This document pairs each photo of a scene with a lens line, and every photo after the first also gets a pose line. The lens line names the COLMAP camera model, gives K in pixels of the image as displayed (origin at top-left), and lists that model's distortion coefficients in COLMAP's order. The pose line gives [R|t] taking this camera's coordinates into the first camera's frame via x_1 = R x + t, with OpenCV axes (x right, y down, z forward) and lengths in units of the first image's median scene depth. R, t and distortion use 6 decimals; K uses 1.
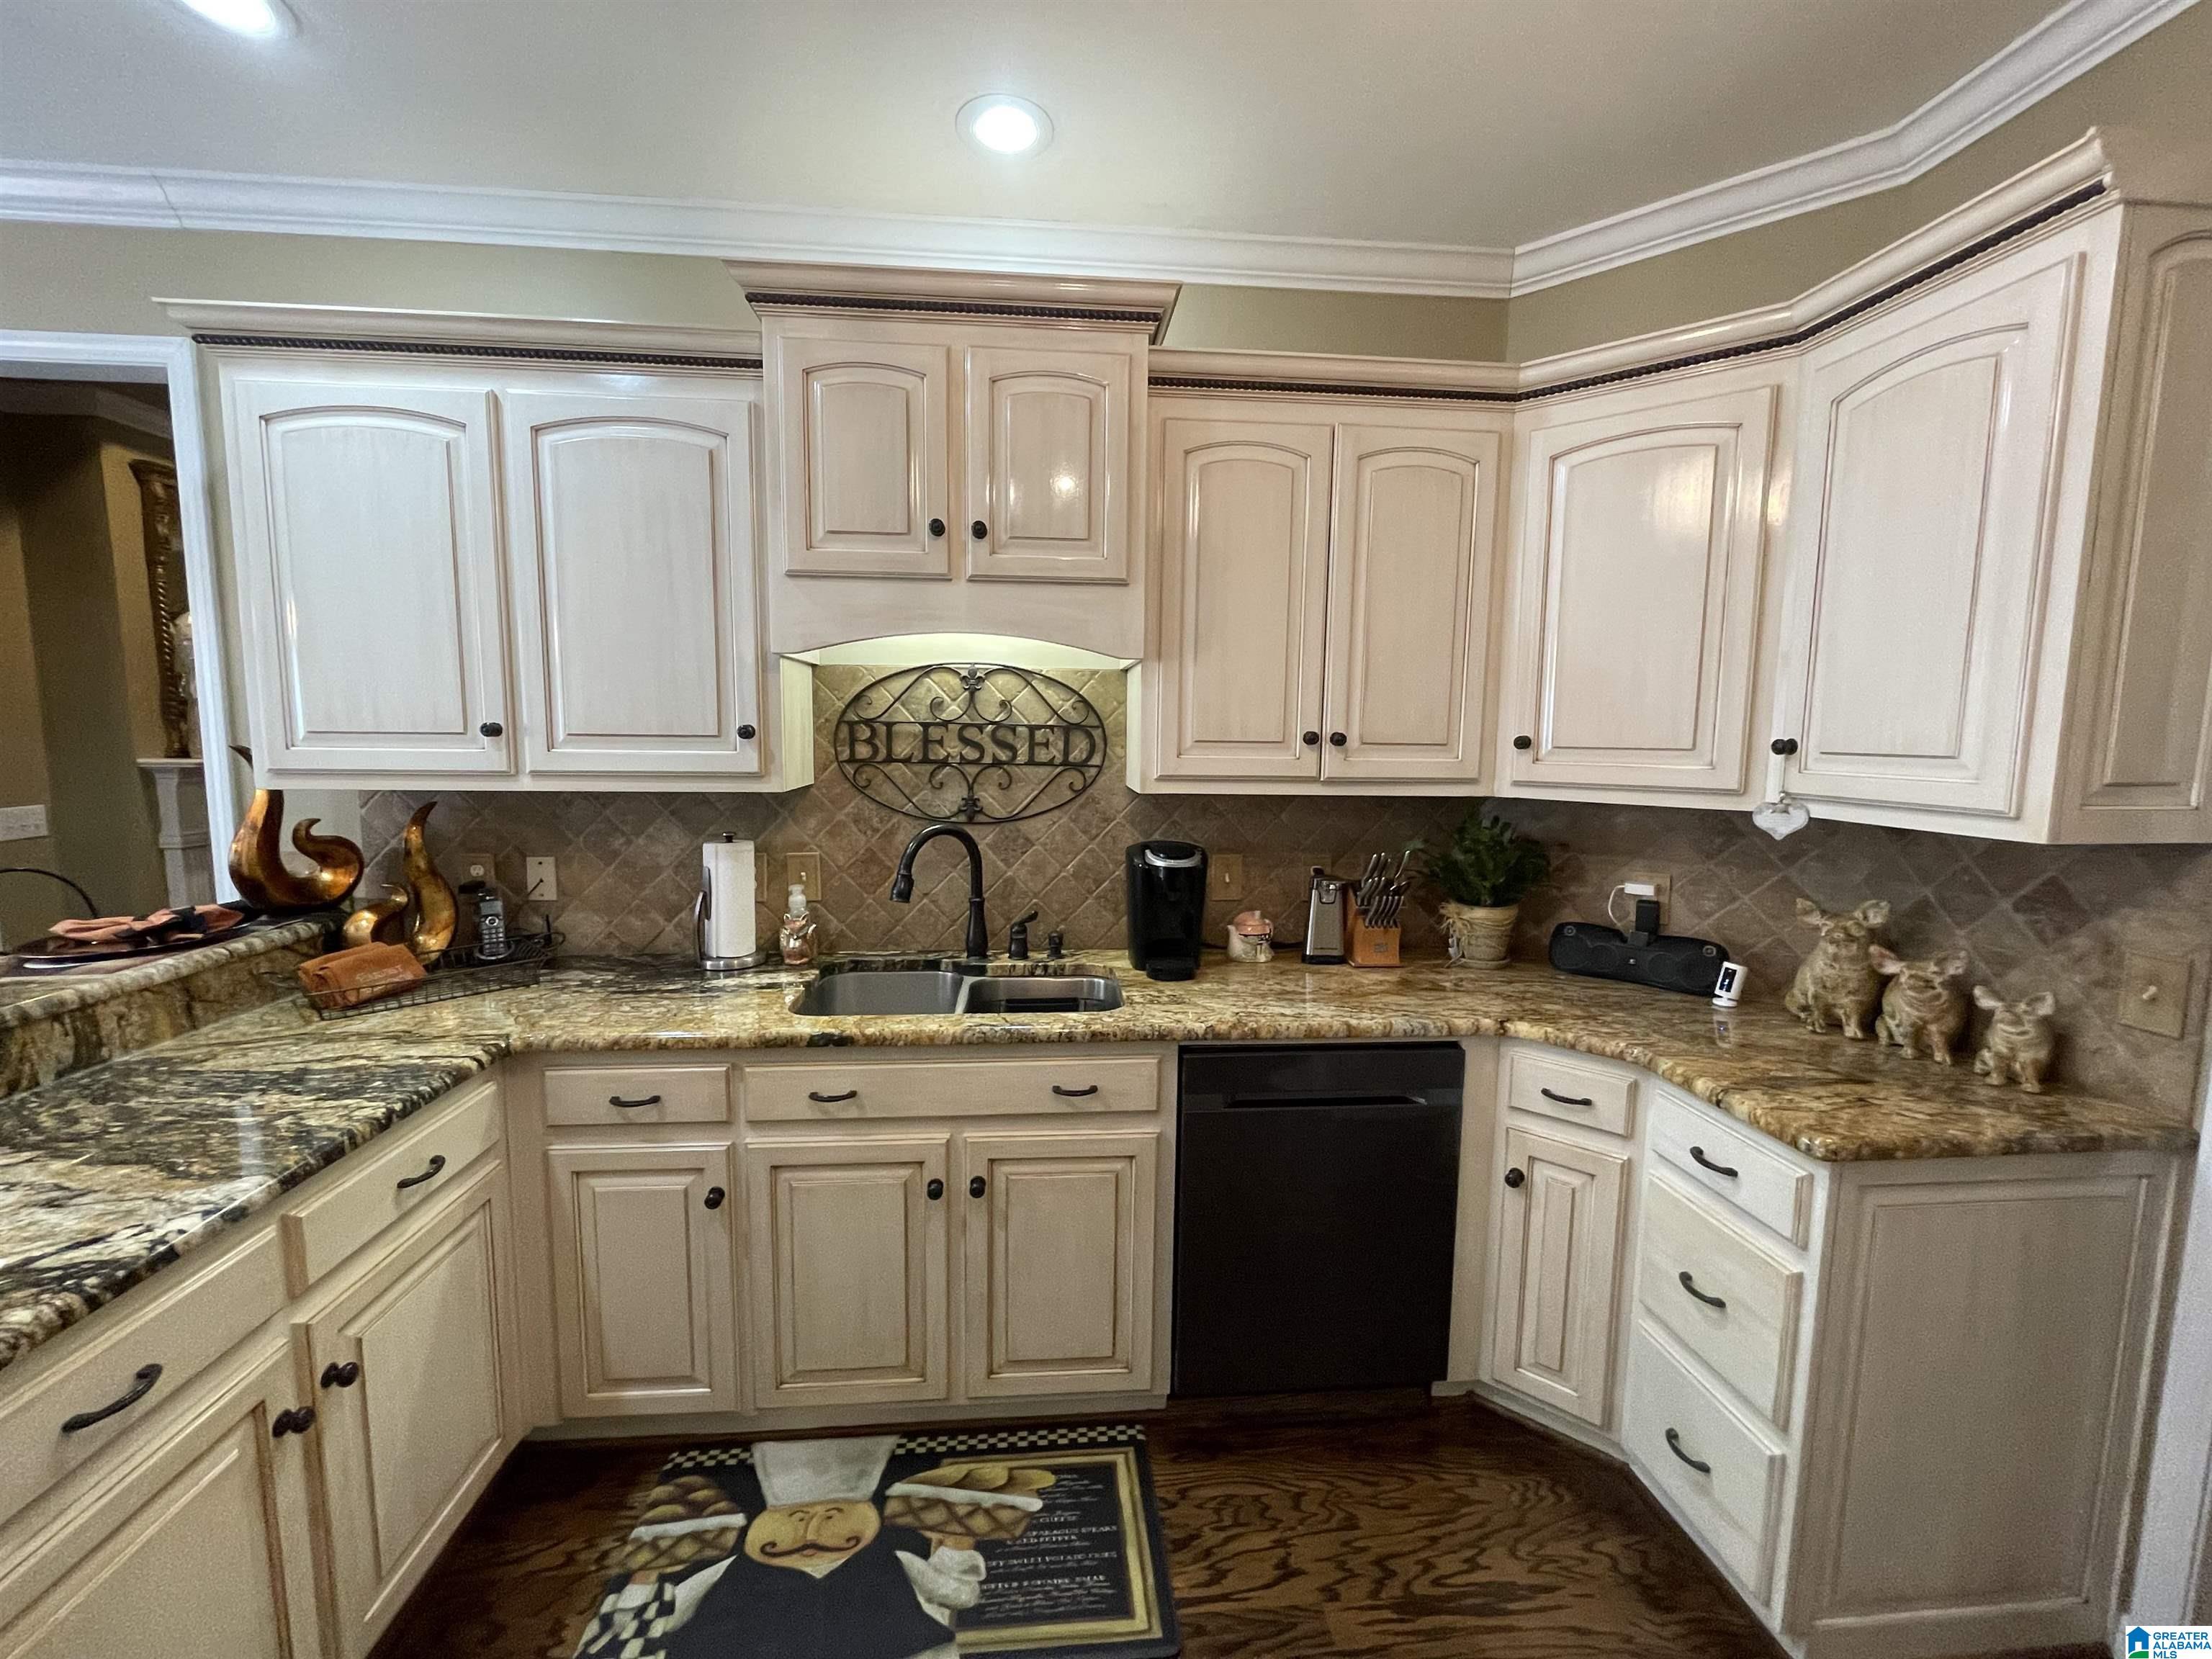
lens RADIAL K [[890.1, 0, 1104.1], [0, 890.1, 824.4], [0, 0, 1]] dist [-0.004055, 0.001126]
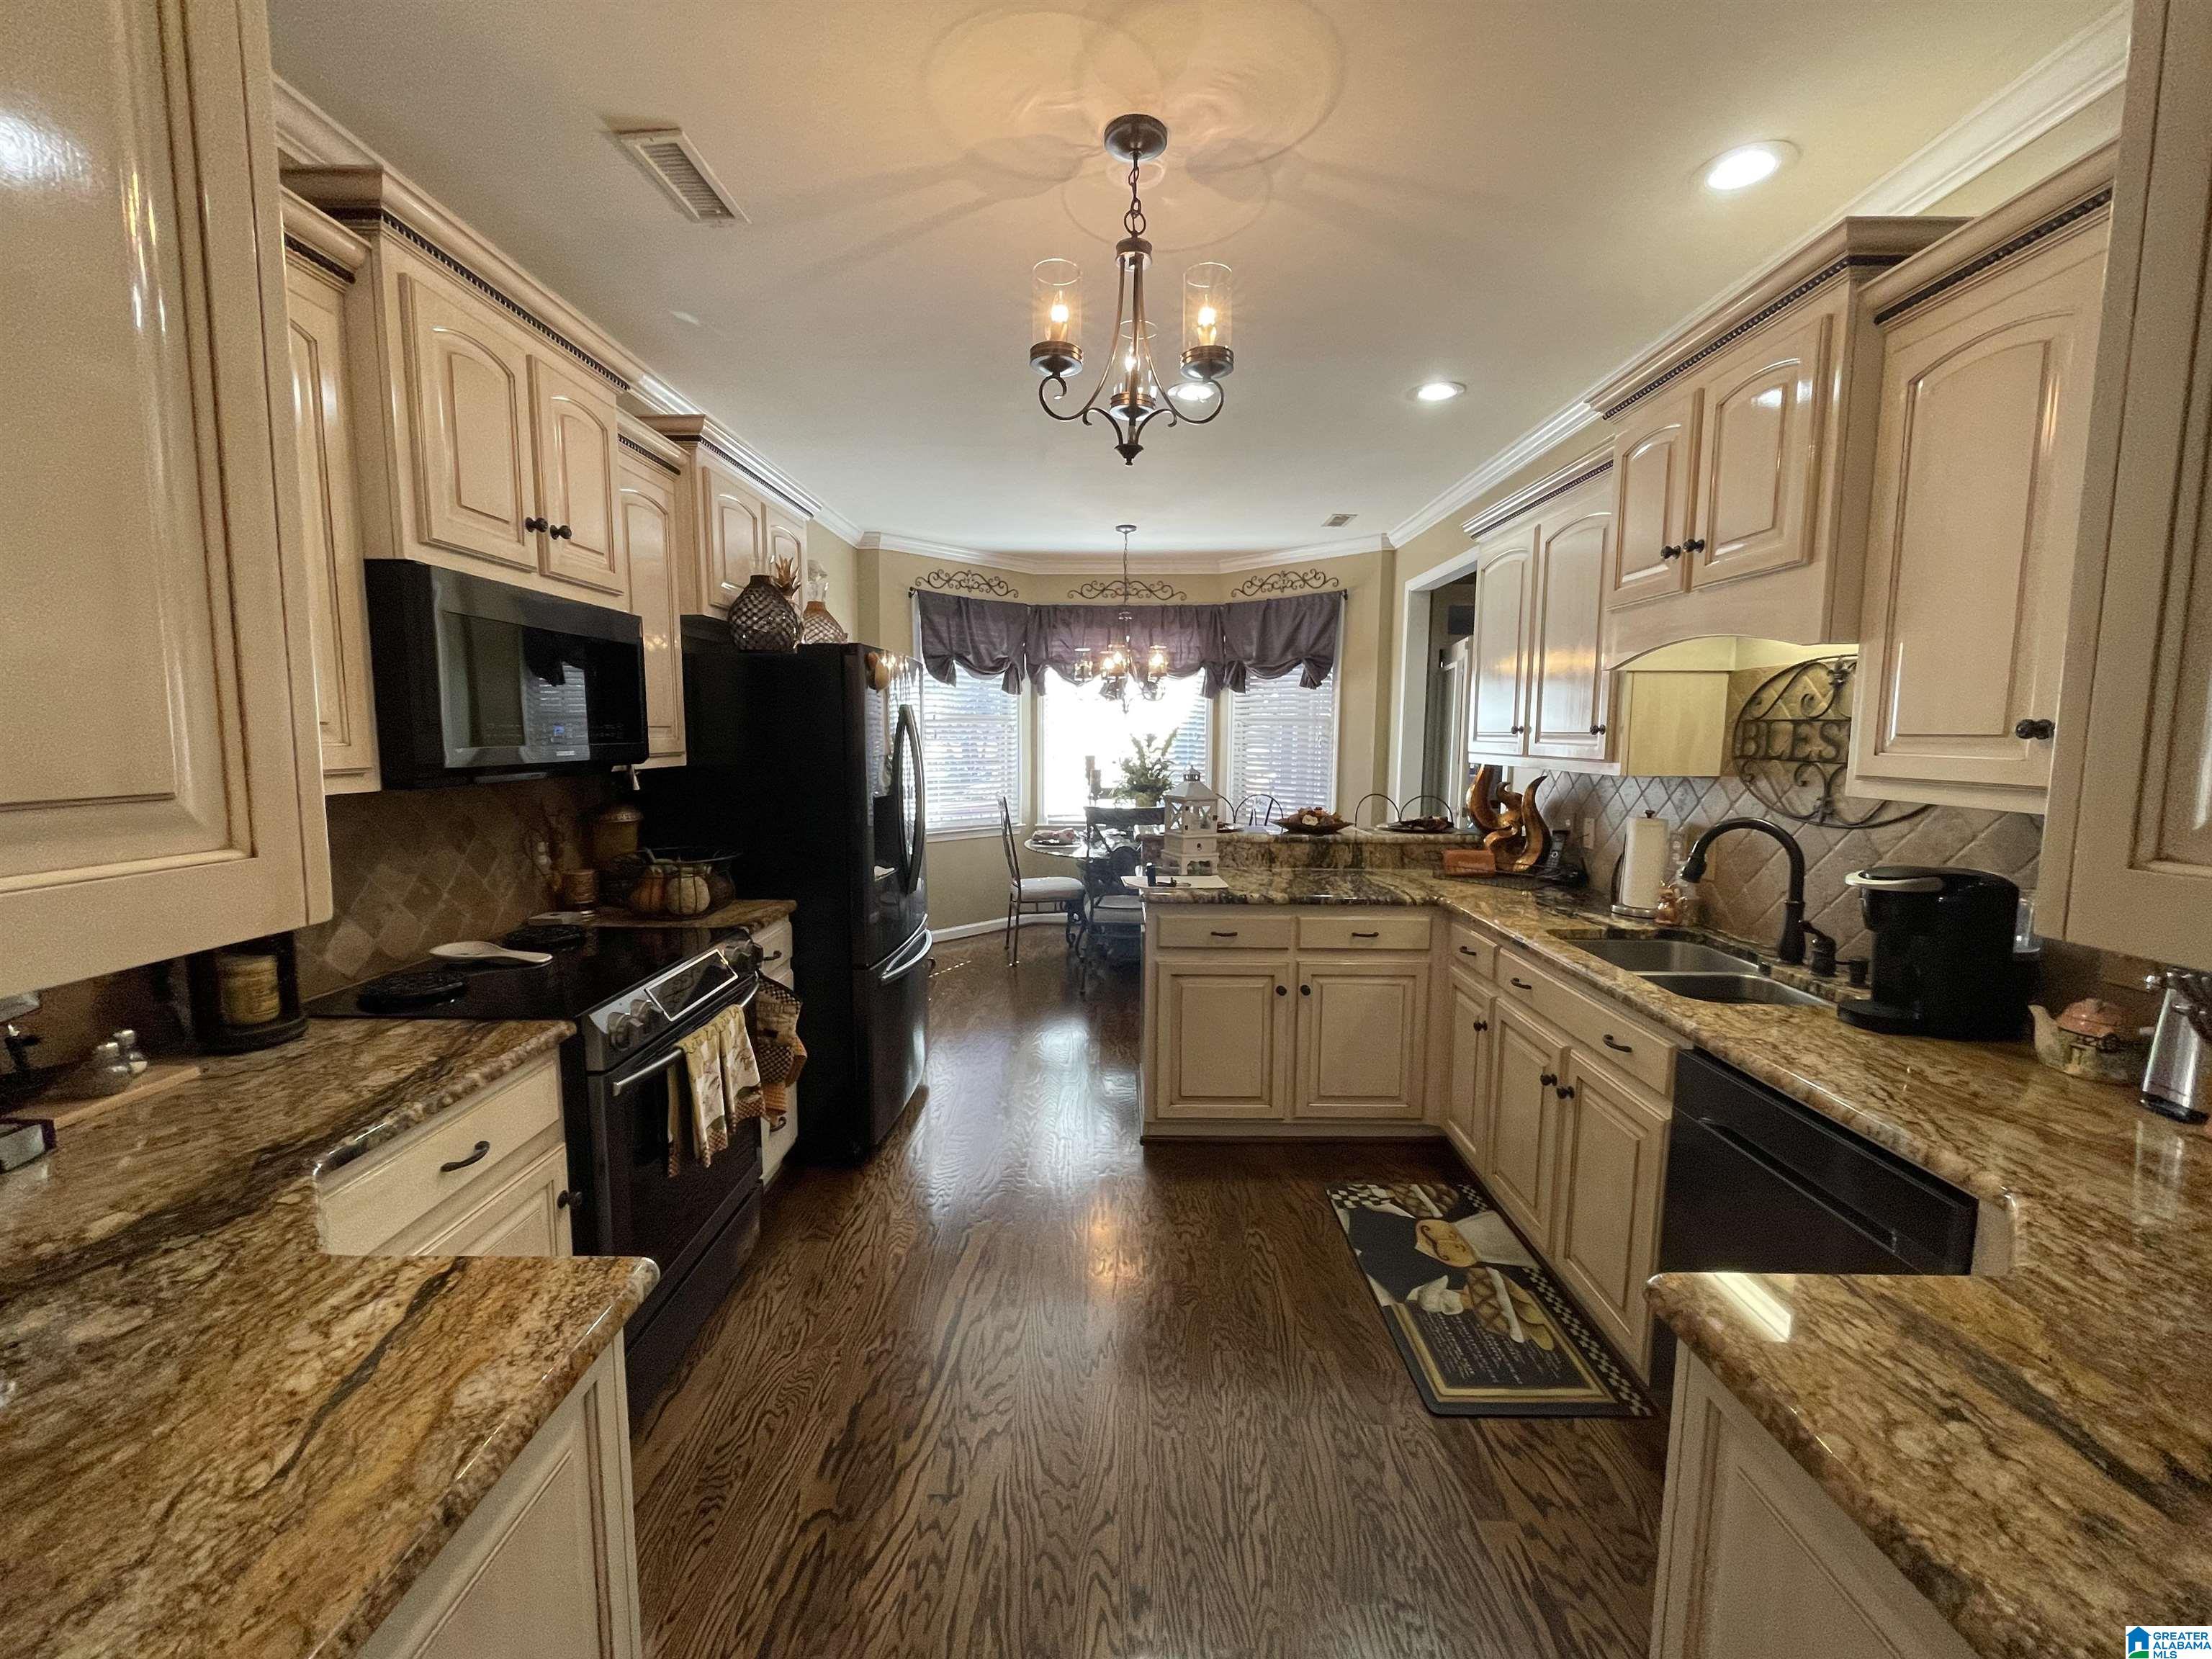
lens RADIAL K [[890.1, 0, 1106.3], [0, 890.1, 828.7], [0, 0, 1]] dist [-0.004055, 0.001126]
pose [[-0.093997, 0.098243, -0.990713, 1.061924], [-0.113605, 0.987561, 0.108710, -0.017136], [0.989069, 0.122768, -0.081667, 0.402016]]
